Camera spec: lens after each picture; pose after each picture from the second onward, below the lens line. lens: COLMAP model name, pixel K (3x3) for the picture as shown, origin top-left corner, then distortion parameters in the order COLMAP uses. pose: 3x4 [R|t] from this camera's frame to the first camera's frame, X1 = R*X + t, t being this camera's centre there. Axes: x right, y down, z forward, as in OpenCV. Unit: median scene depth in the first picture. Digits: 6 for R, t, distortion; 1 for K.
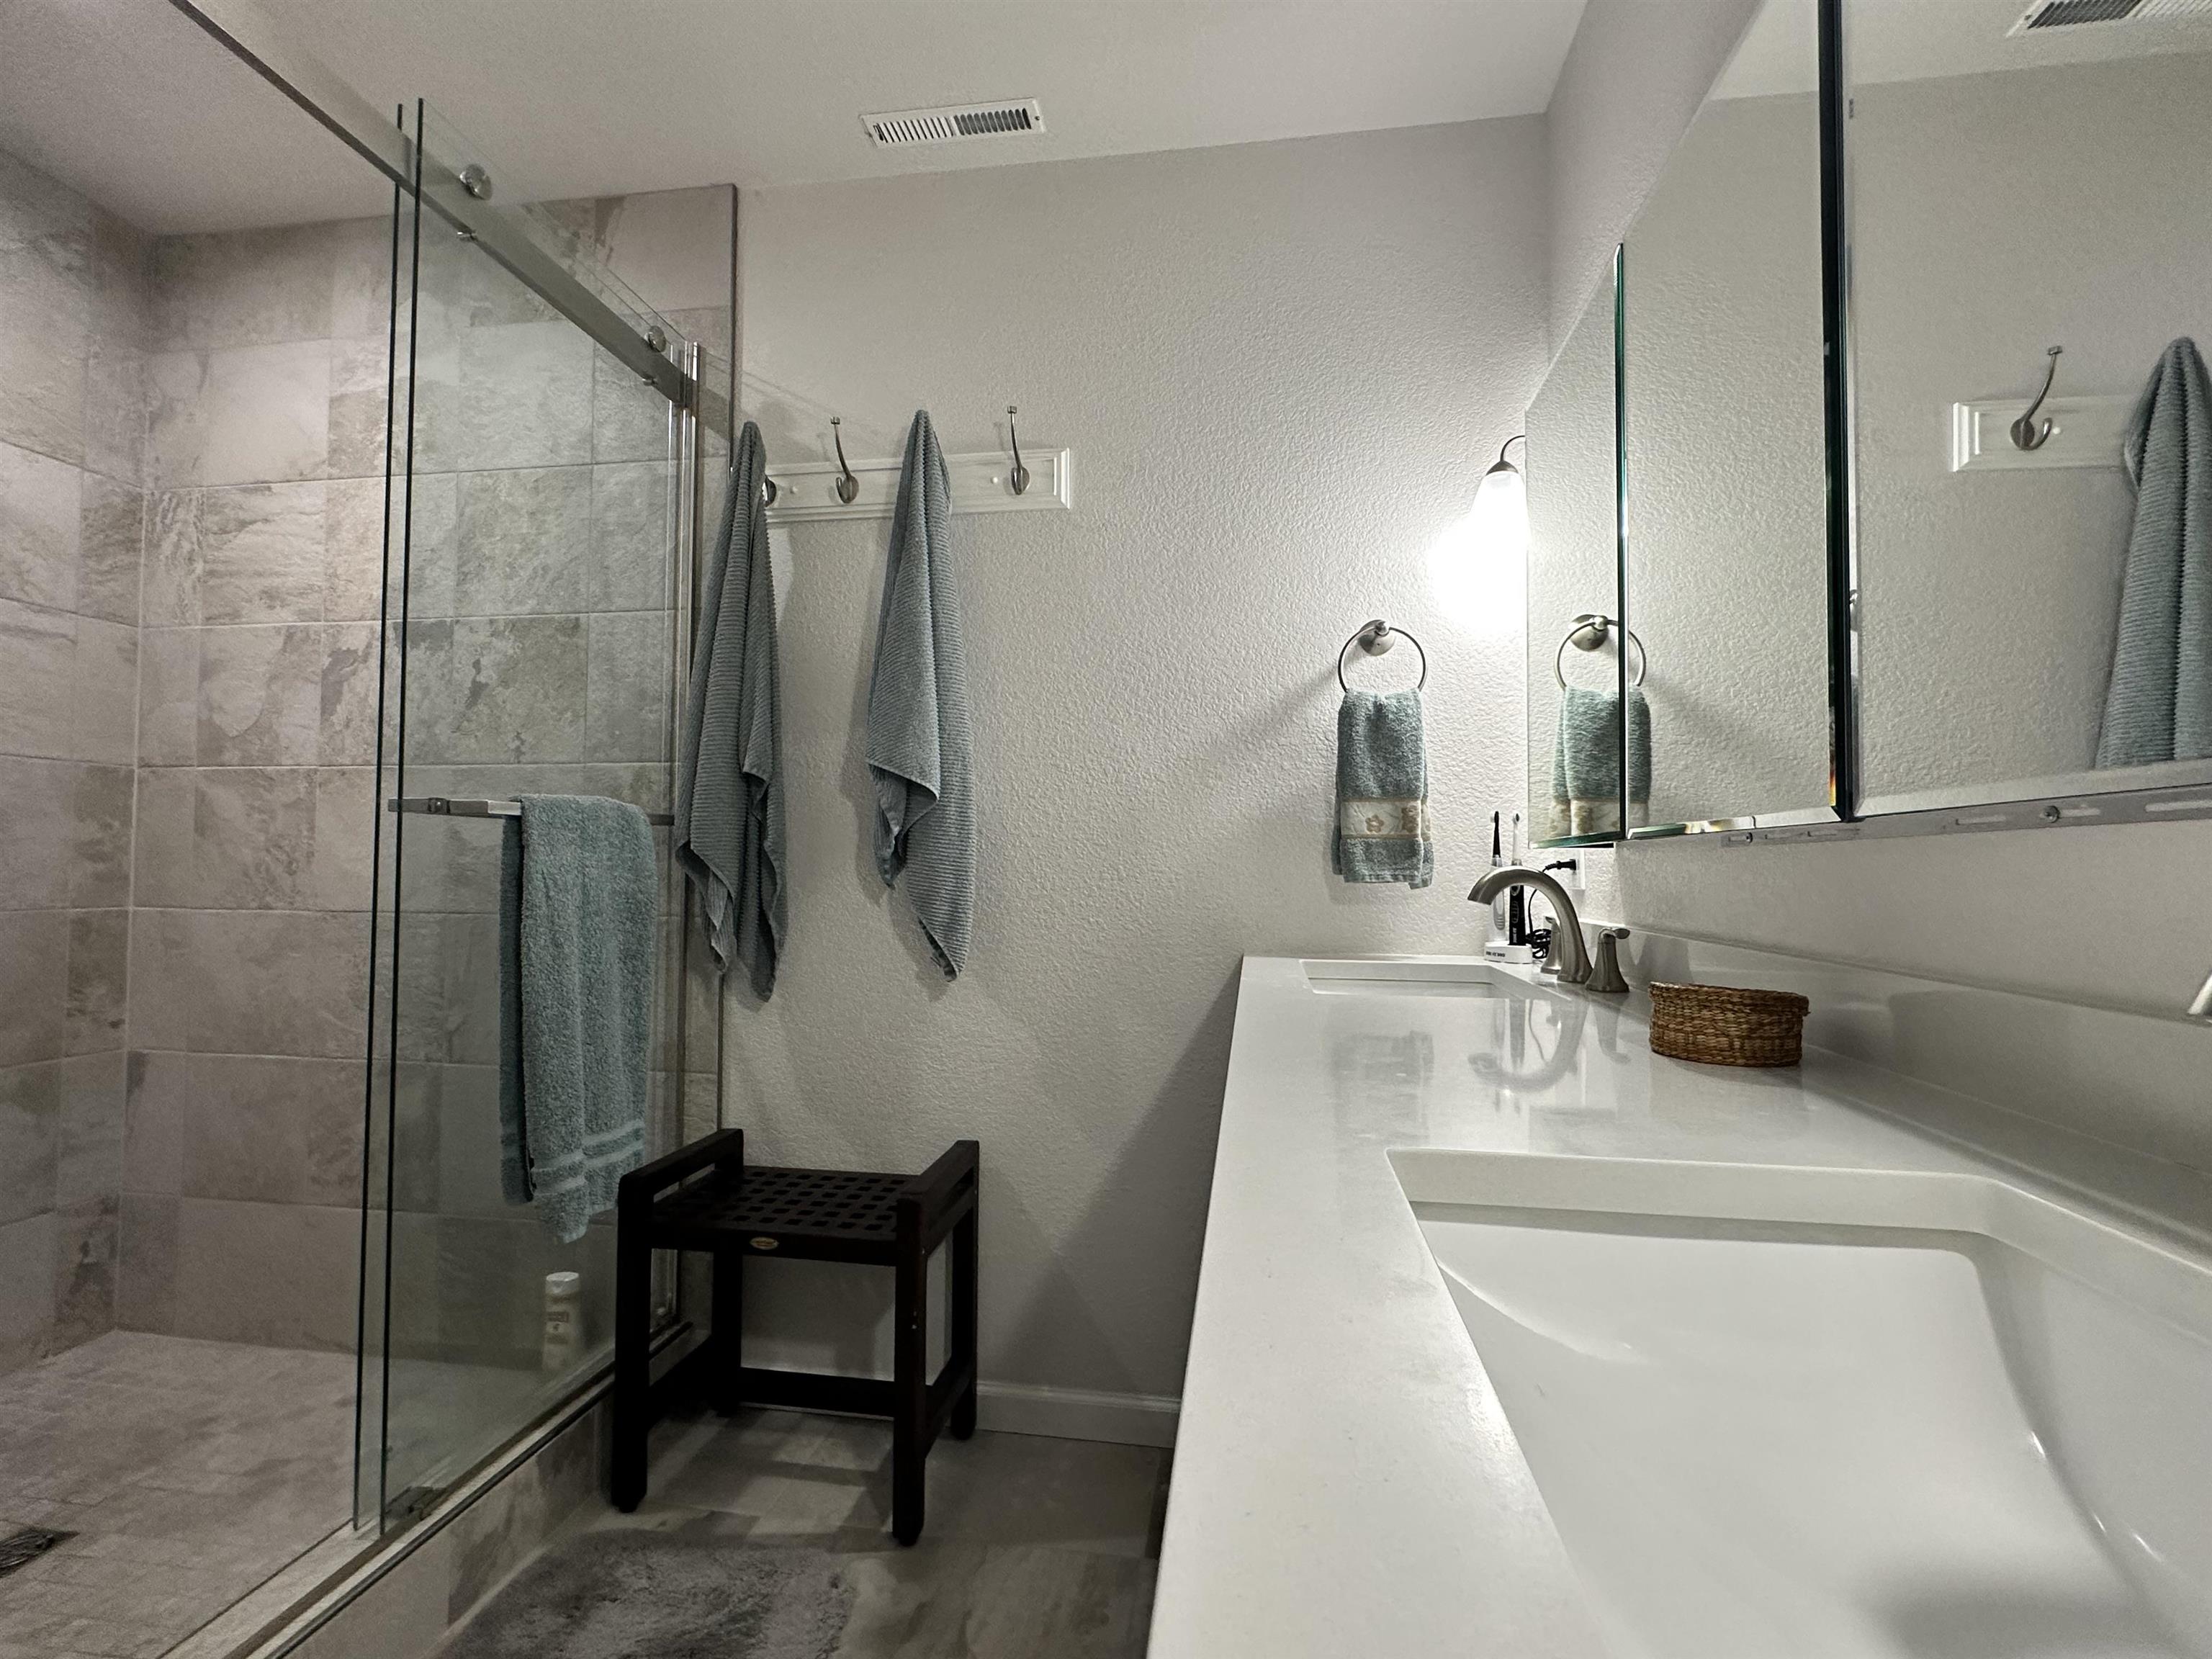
lens RADIAL K [[1010.0, 0, 1102.0], [0, 1010.0, 836.3], [0, 0, 1]] dist [0.004768, 0.000655]
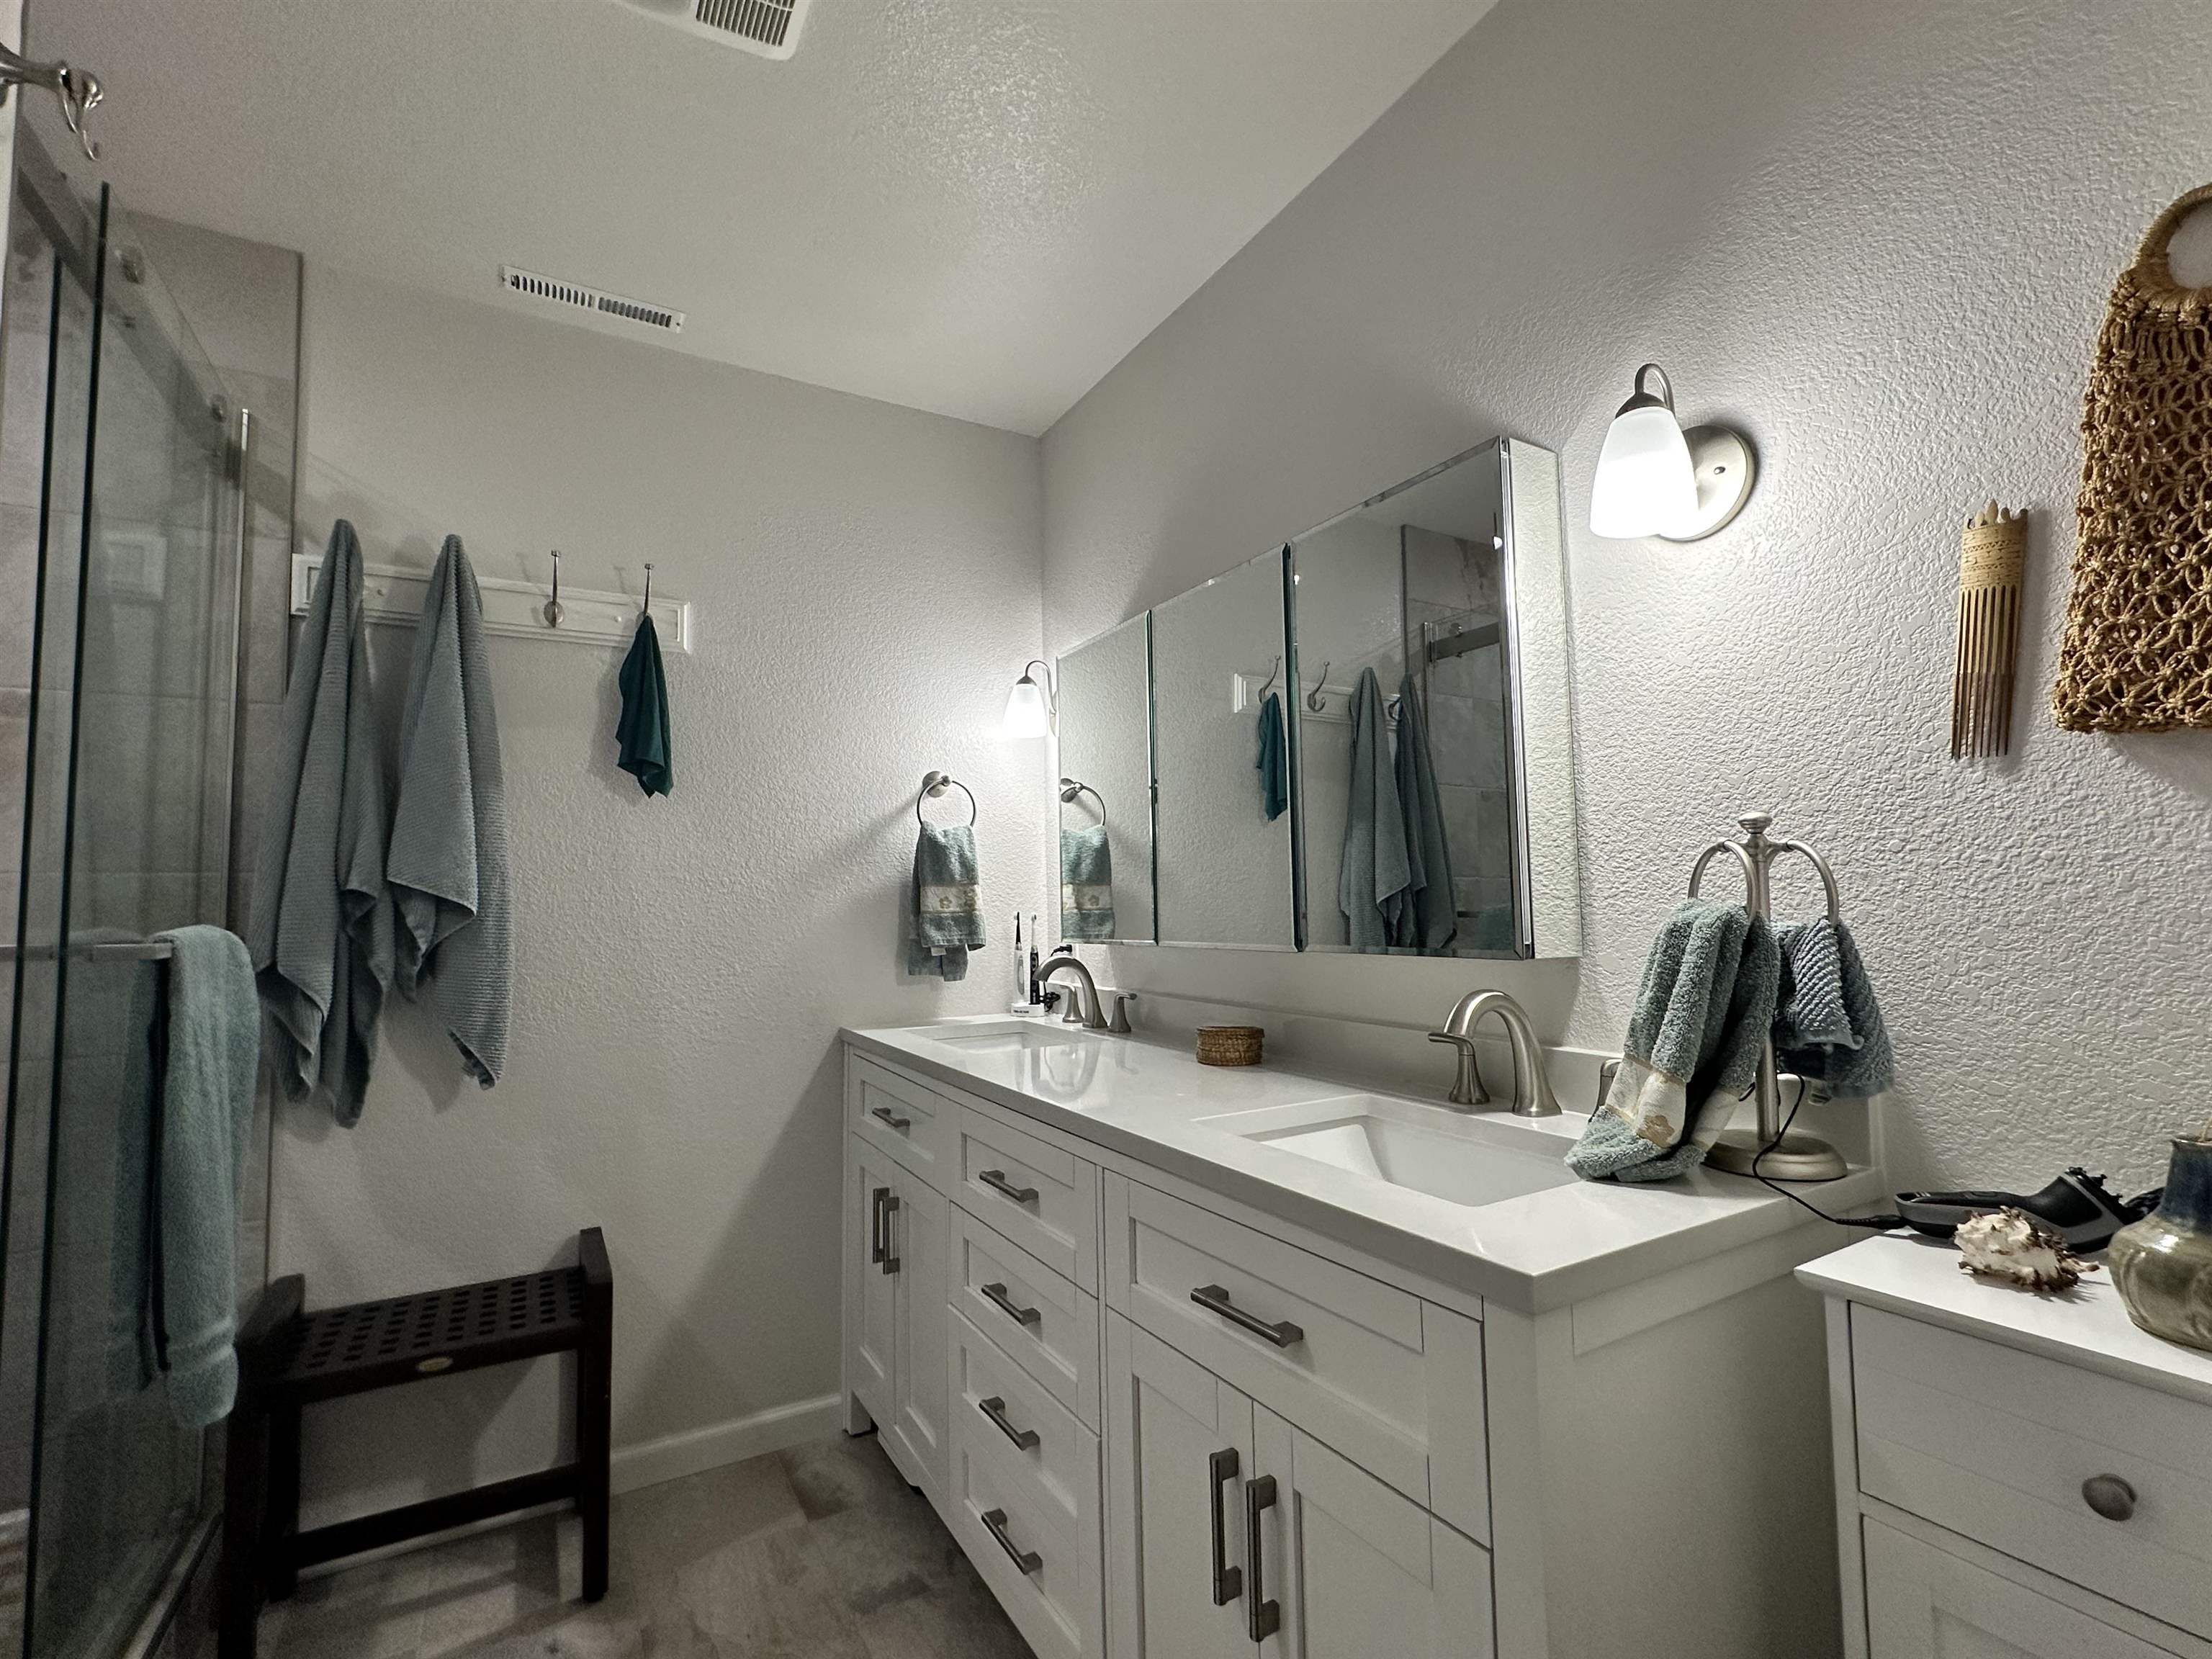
lens RADIAL K [[1010.0, 0, 1108.4], [0, 1010.0, 832.1], [0, 0, 1]] dist [0.004768, 0.000655]
pose [[0.778410, 0.022679, 0.627347, -0.410341], [0.004876, 0.999099, -0.042168, -0.075518], [-0.627738, 0.035883, 0.777597, -0.208037]]
